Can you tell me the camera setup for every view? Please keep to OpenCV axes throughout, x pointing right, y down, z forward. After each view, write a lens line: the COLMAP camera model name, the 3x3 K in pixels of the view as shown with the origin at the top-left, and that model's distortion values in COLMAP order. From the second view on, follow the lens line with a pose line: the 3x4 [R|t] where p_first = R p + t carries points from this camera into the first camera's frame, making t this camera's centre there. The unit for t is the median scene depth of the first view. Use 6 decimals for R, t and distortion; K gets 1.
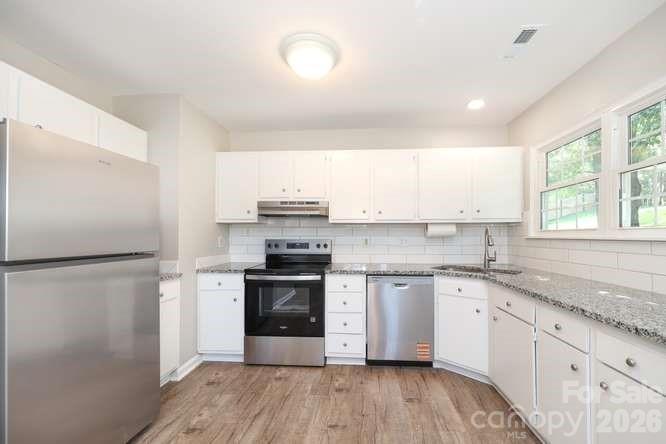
lens RADIAL K [[272.0, 0, 346.8], [0, 272.0, 234.4], [0, 0, 1]] dist [-0.004229, 0.000228]
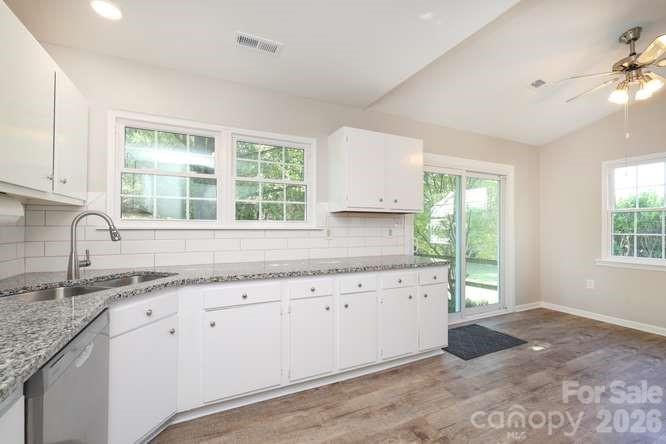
lens RADIAL K [[272.0, 0, 327.9], [0, 272.0, 221.1], [0, 0, 1]] dist [-0.004229, 0.000228]
pose [[-0.464651, 0.013822, 0.885386, -0.290235], [-0.009991, 0.999733, -0.020851, 0.001834], [-0.885438, -0.018534, -0.464389, 0.841790]]
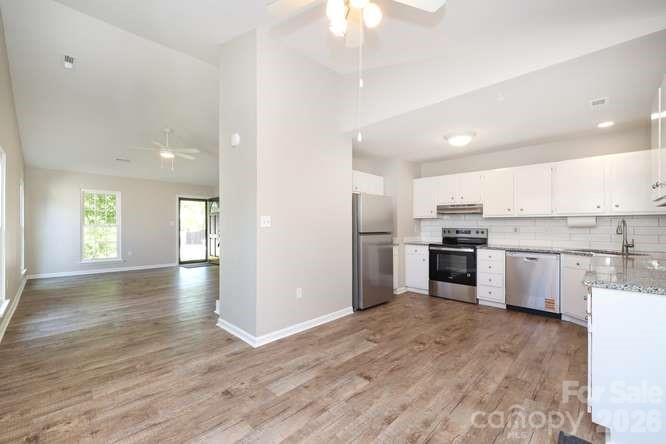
lens RADIAL K [[272.0, 0, 326.3], [0, 272.0, 225.7], [0, 0, 1]] dist [-0.004229, 0.000228]
pose [[0.742050, 0.002337, -0.670341, 0.342211], [0.006013, 0.999930, 0.010143, -0.018045], [0.670318, -0.011557, 0.741984, -0.833561]]
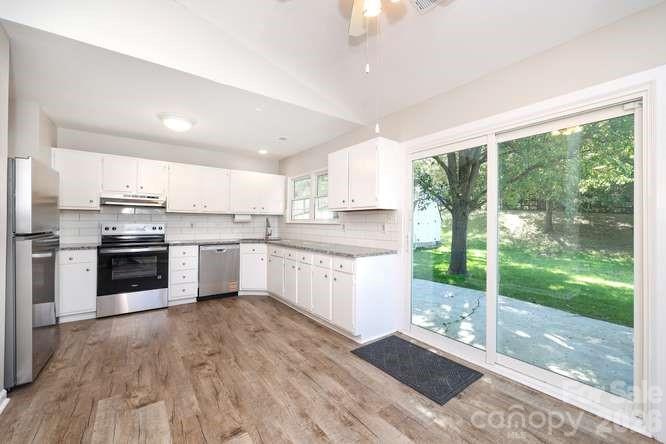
lens RADIAL K [[272.0, 0, 331.6], [0, 272.0, 217.6], [0, 0, 1]] dist [-0.004229, 0.000228]
pose [[0.767641, 0.015941, 0.640682, -0.346658], [-0.009511, 0.999864, -0.013482, -0.002286], [-0.640810, 0.004256, 0.767688, -0.723582]]
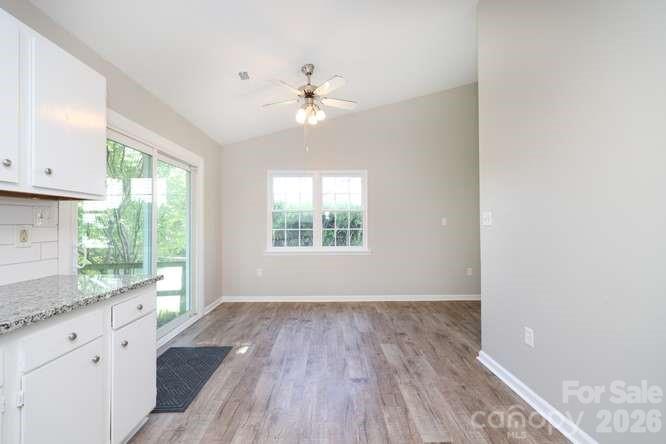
lens RADIAL K [[272.0, 0, 322.4], [0, 272.0, 222.3], [0, 0, 1]] dist [-0.004229, 0.000228]
pose [[-0.998800, -0.000515, -0.048977, 0.019828], [0.000218, 0.999888, -0.014961, 0.004270], [0.048980, -0.014954, -0.998688, 0.660891]]
